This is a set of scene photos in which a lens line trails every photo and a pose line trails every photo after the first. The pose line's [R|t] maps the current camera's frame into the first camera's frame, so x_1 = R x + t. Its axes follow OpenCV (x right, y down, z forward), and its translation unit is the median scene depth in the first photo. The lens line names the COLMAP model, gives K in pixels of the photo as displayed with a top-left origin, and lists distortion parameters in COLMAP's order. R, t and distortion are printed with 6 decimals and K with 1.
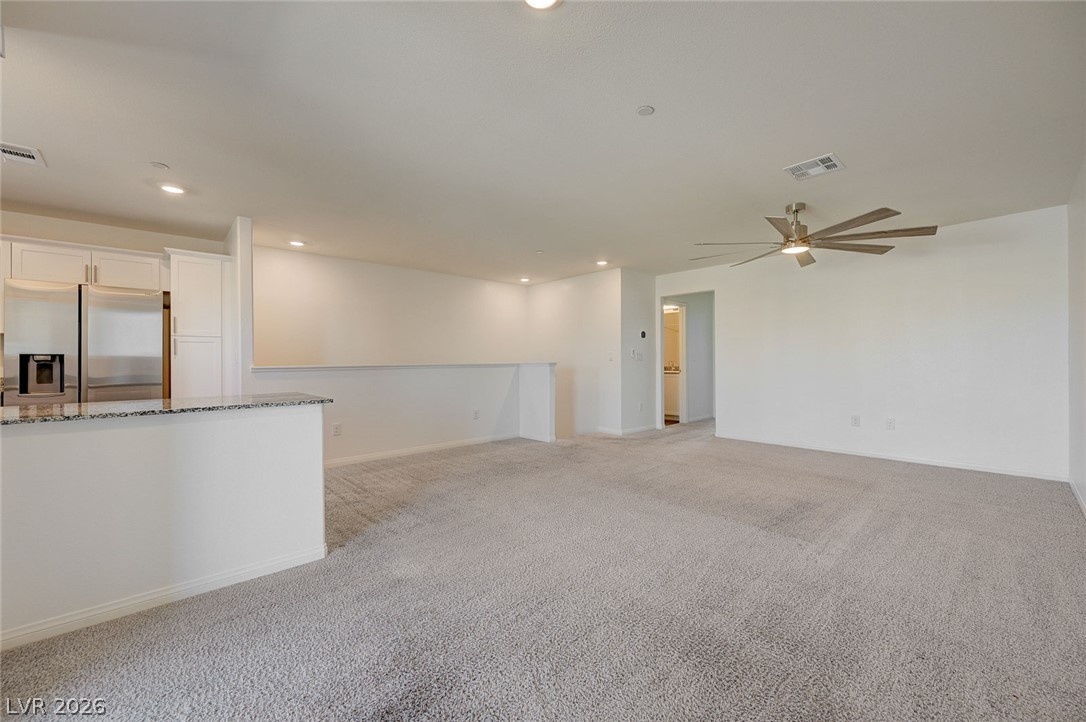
lens RADIAL K [[432.4, 0, 546.2], [0, 432.4, 361.6], [0, 0, 1]] dist [-0.001473, 0.001478]
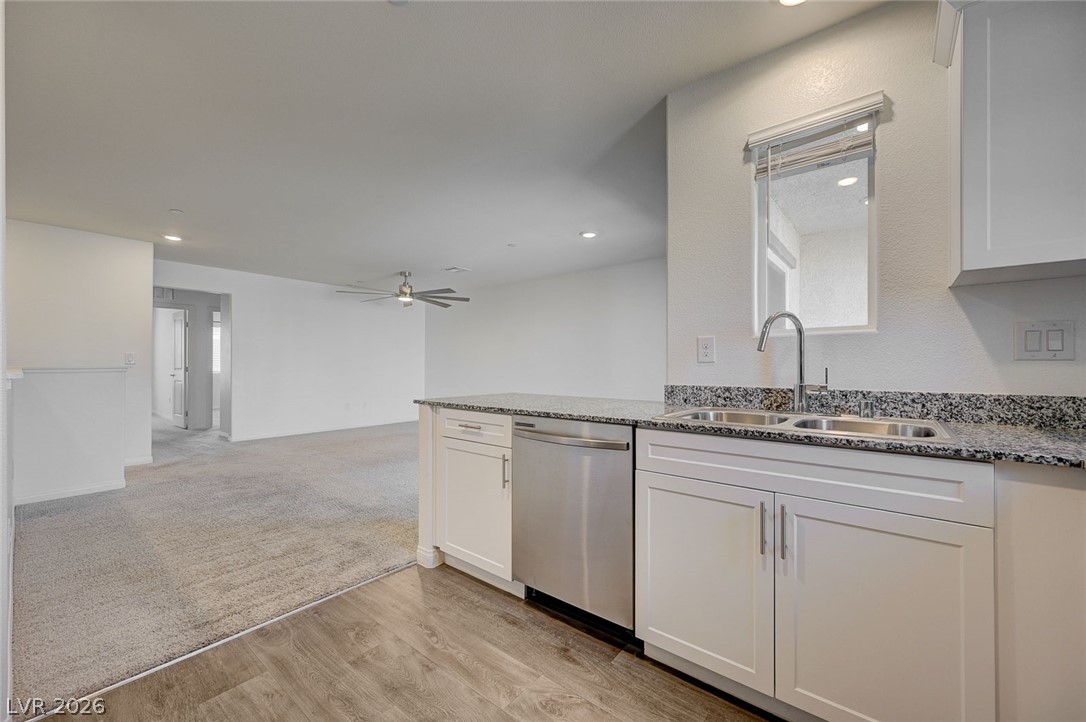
lens RADIAL K [[432.4, 0, 547.9], [0, 432.4, 361.5], [0, 0, 1]] dist [-0.001473, 0.001478]
pose [[-0.143898, 0.016722, 0.989451, -1.194602], [-0.001915, 0.999851, -0.017176, 0.009045], [-0.989591, -0.004367, -0.143844, 0.740398]]
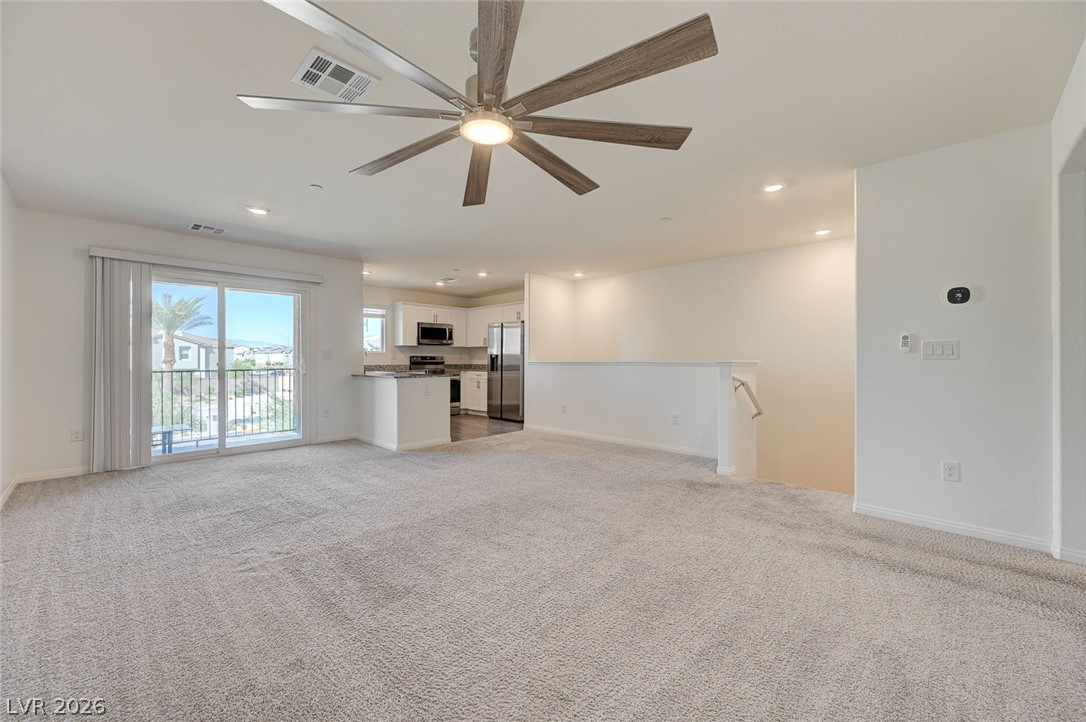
lens RADIAL K [[432.4, 0, 549.1], [0, 432.4, 359.8], [0, 0, 1]] dist [-0.001473, 0.001478]
pose [[0.075041, 0.011107, -0.997119, 1.097411], [0.003534, 0.999929, 0.011404, -0.014818], [0.997174, -0.004380, 0.074997, 1.079954]]
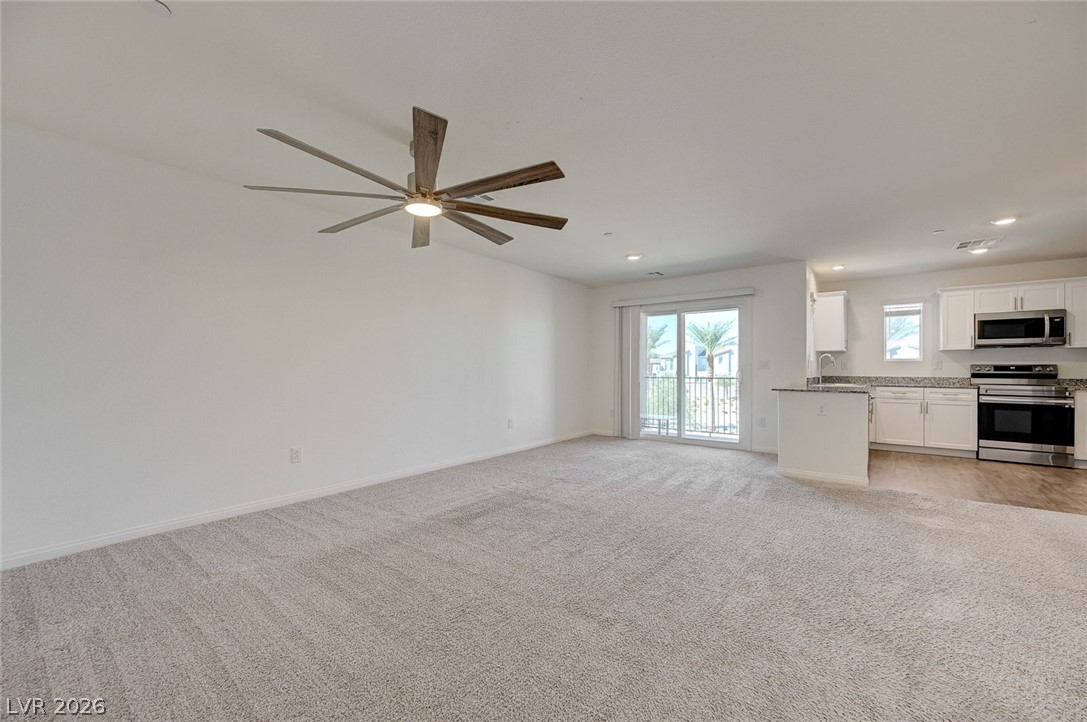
lens RADIAL K [[432.8, 0, 549.1], [0, 432.8, 370.5], [0, 0, 1]] dist [-0.001473, 0.001478]
pose [[-0.983433, 0.008114, -0.181092, 0.514334], [0.007758, 0.999966, 0.002672, -0.006582], [0.181107, 0.001223, -0.983463, 1.793805]]
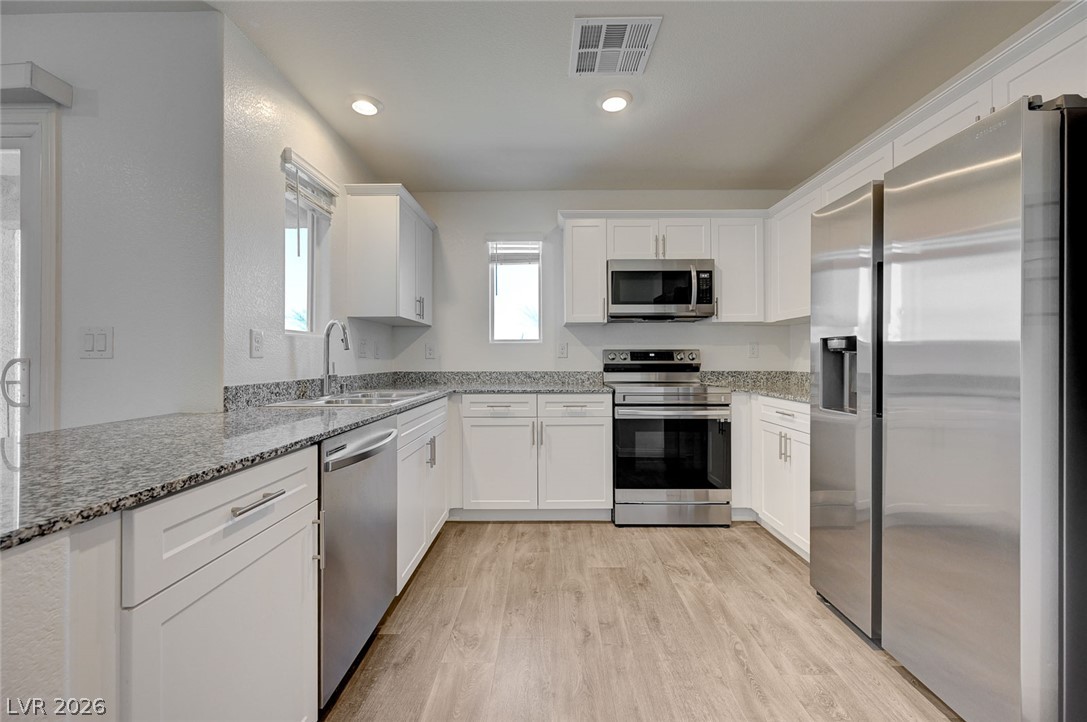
lens RADIAL K [[432.8, 0, 548.3], [0, 432.8, 356.6], [0, 0, 1]] dist [-0.001473, 0.001478]
pose [[-0.677565, 0.006131, -0.735438, -0.526128], [0.011160, 0.999936, -0.001947, 0.003764], [0.735379, -0.009527, -0.677590, 1.059405]]
